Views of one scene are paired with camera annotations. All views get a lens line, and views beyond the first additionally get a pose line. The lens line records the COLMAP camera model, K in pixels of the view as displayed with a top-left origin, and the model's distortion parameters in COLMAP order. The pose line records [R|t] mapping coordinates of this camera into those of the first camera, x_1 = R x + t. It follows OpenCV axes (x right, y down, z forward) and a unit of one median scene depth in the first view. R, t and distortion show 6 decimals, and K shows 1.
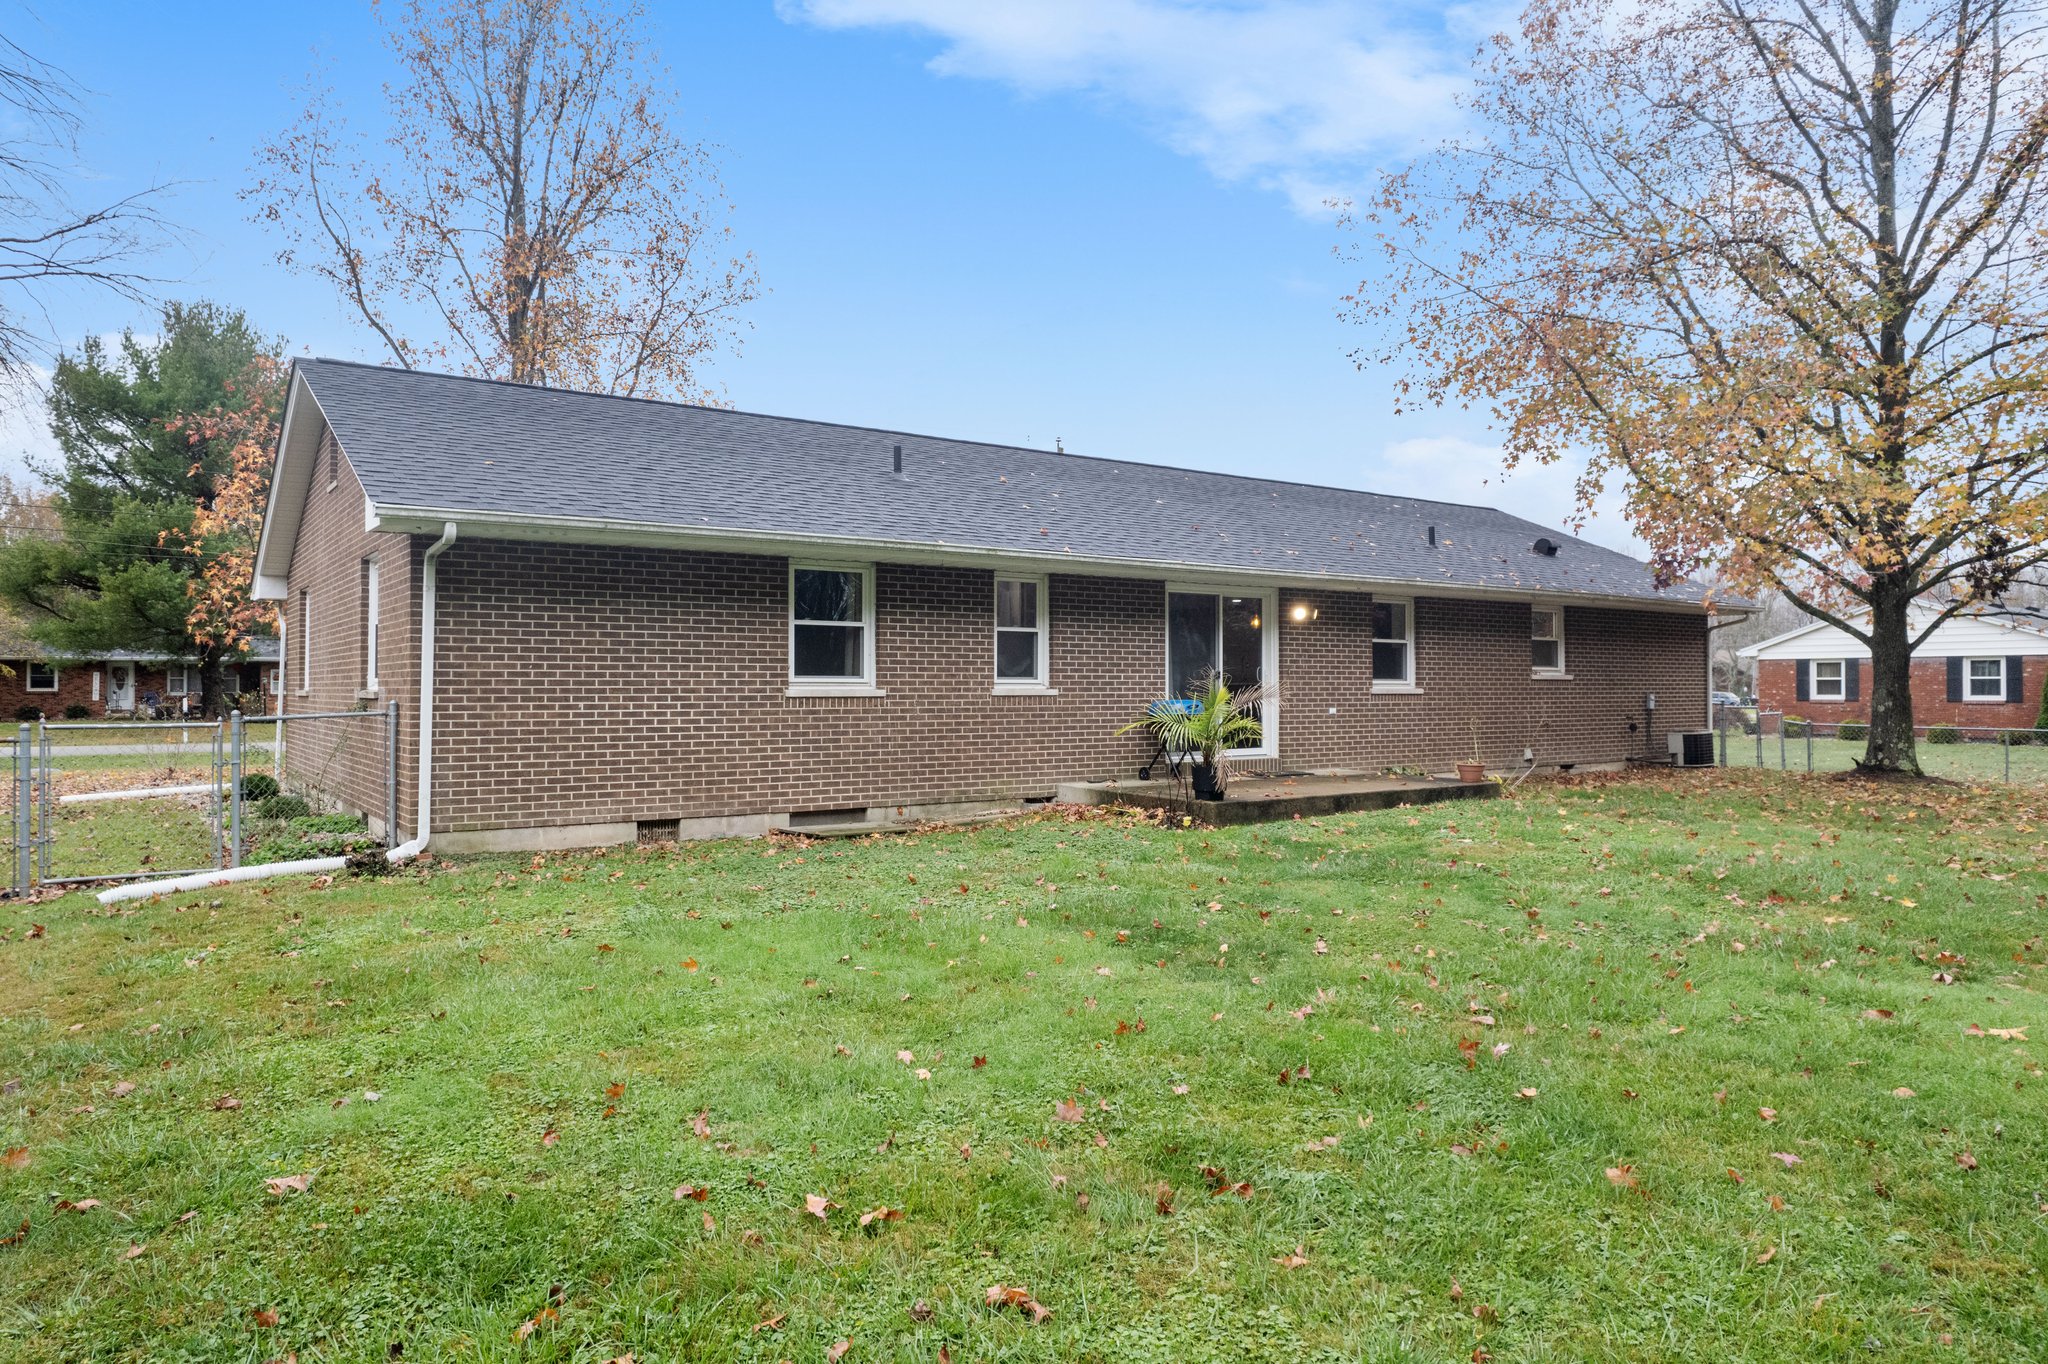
lens RADIAL K [[1270.6, 0, 1020.1], [0, 1270.6, 676.6], [0, 0, 1]] dist [-0.015851, 0.022969]
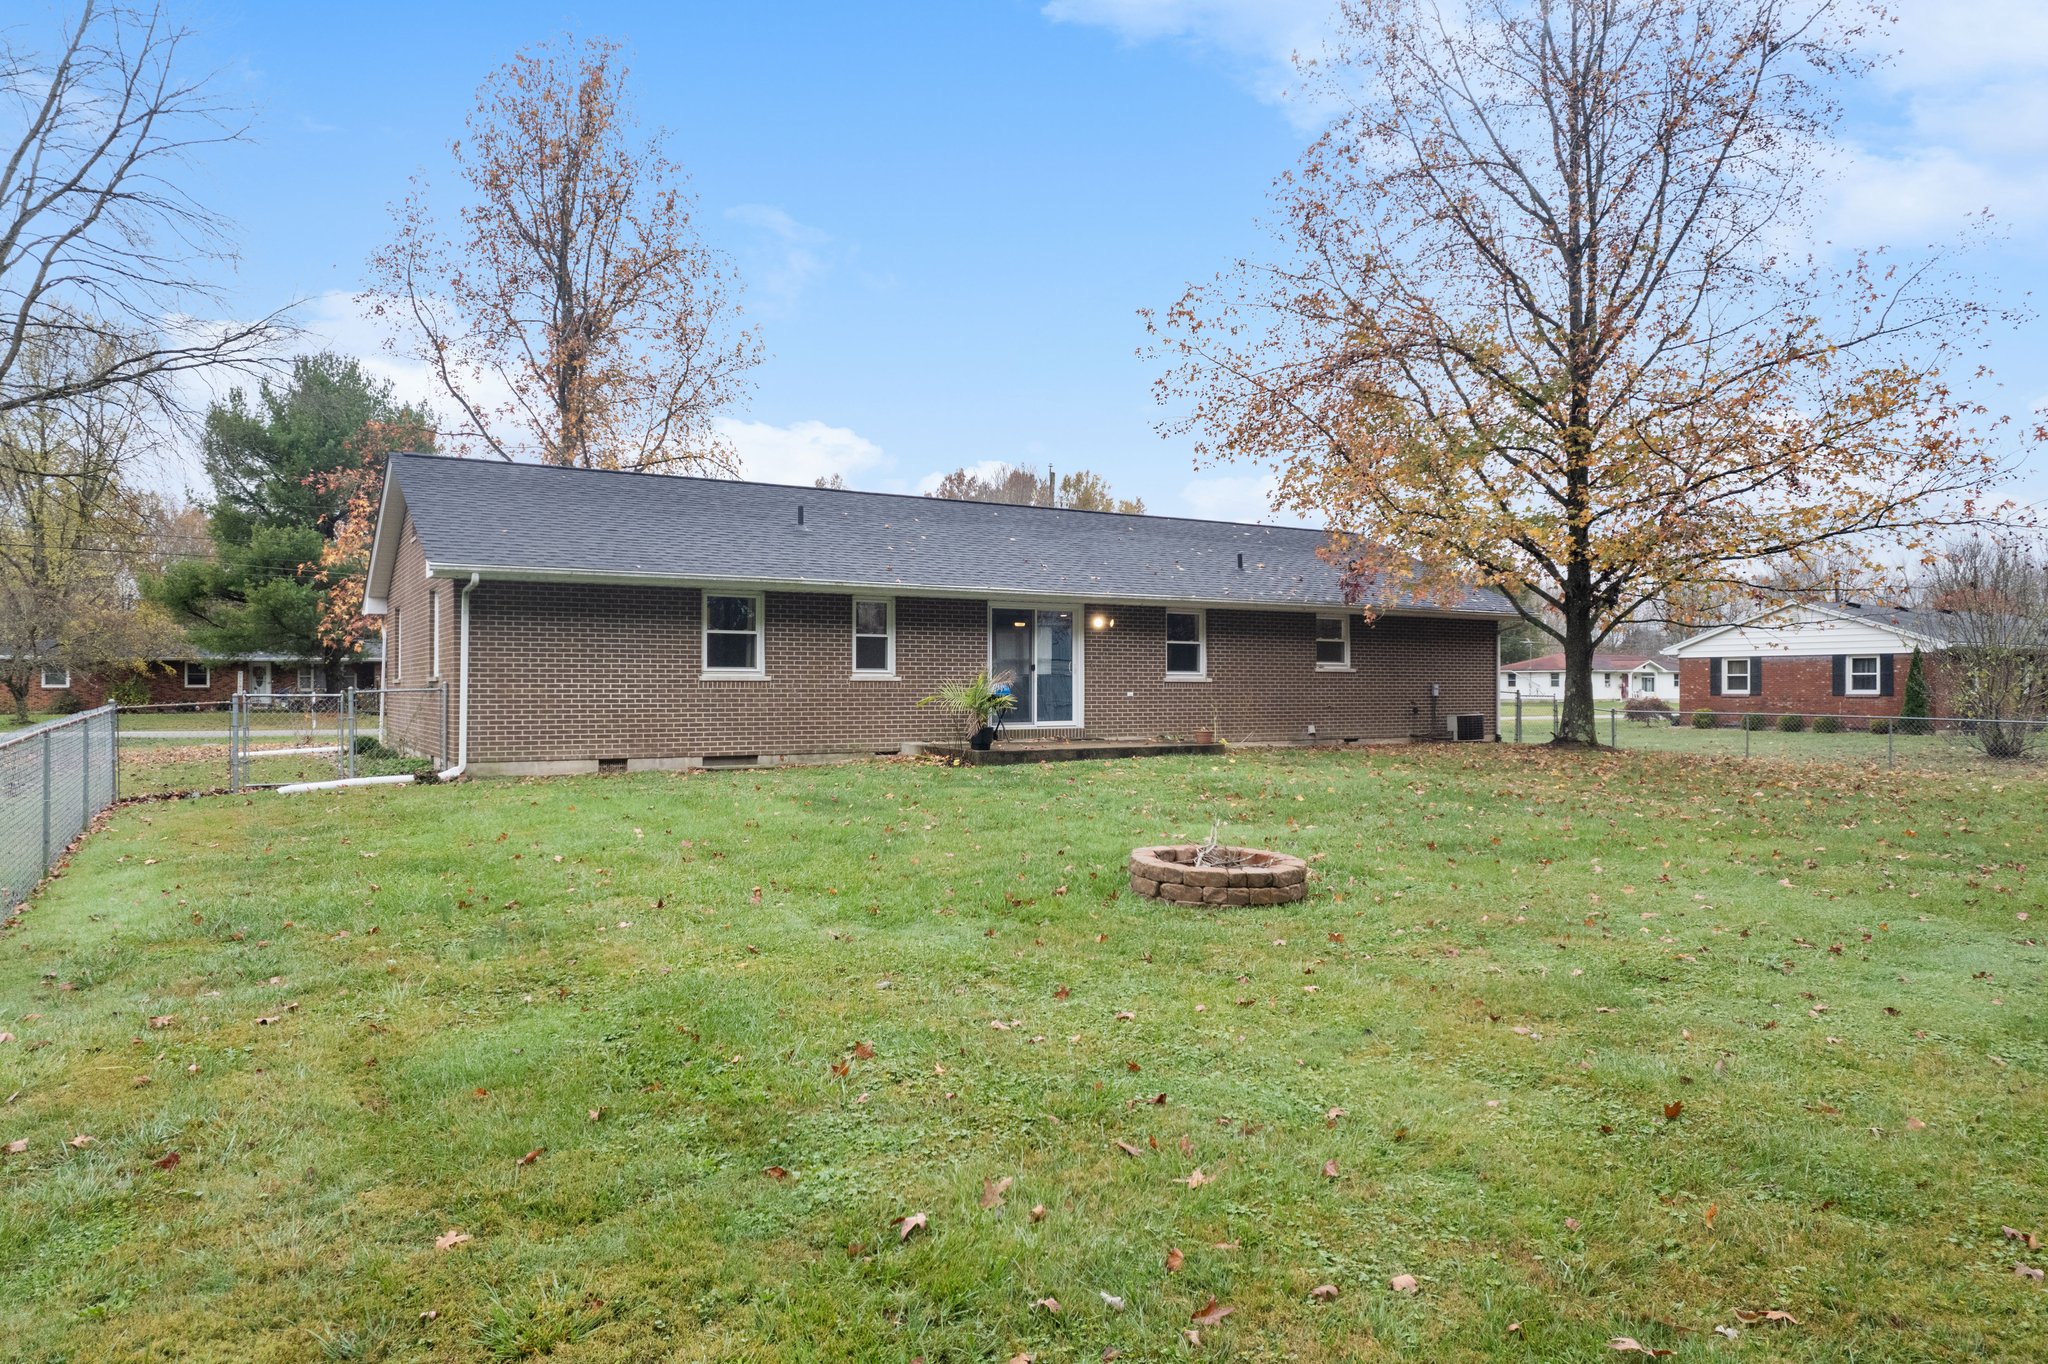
lens RADIAL K [[1270.6, 0, 1028.0], [0, 1270.6, 691.6], [0, 0, 1]] dist [-0.015851, 0.022969]
pose [[0.997803, 0.000331, -0.066256, 0.201976], [0.000399, 0.999939, 0.010997, 0.008213], [0.066255, -0.010999, 0.997742, -0.321008]]
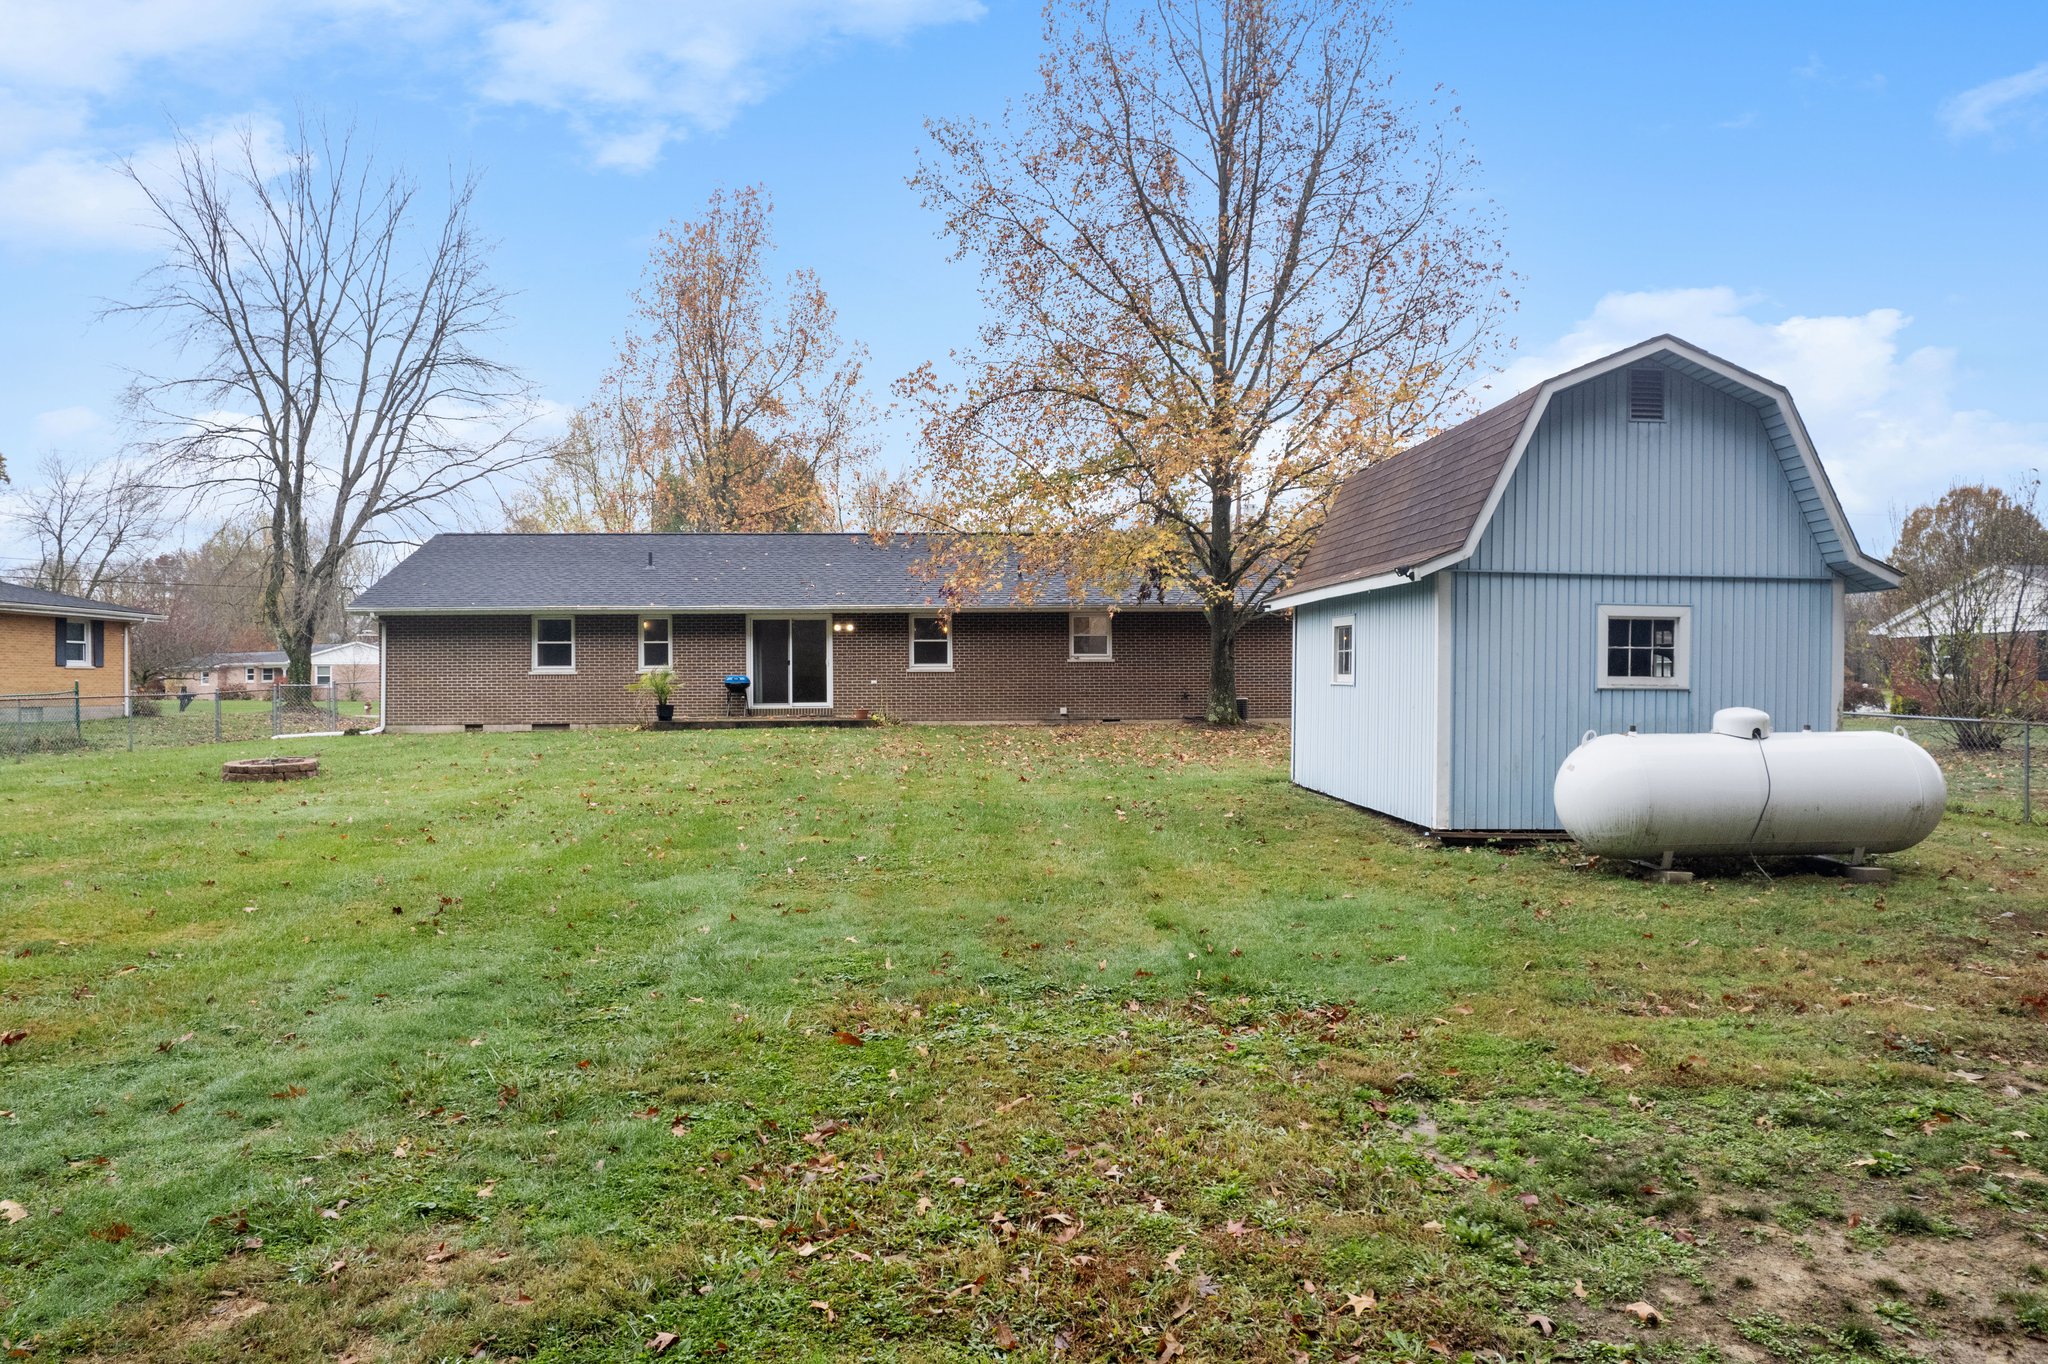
lens RADIAL K [[1270.6, 0, 1028.5], [0, 1270.6, 680.1], [0, 0, 1]] dist [-0.015851, 0.022969]
pose [[0.862247, -0.007235, -0.506437, 1.175176], [0.011206, 0.999926, 0.004795, 0.016304], [0.506364, -0.009810, 0.862264, -0.361910]]
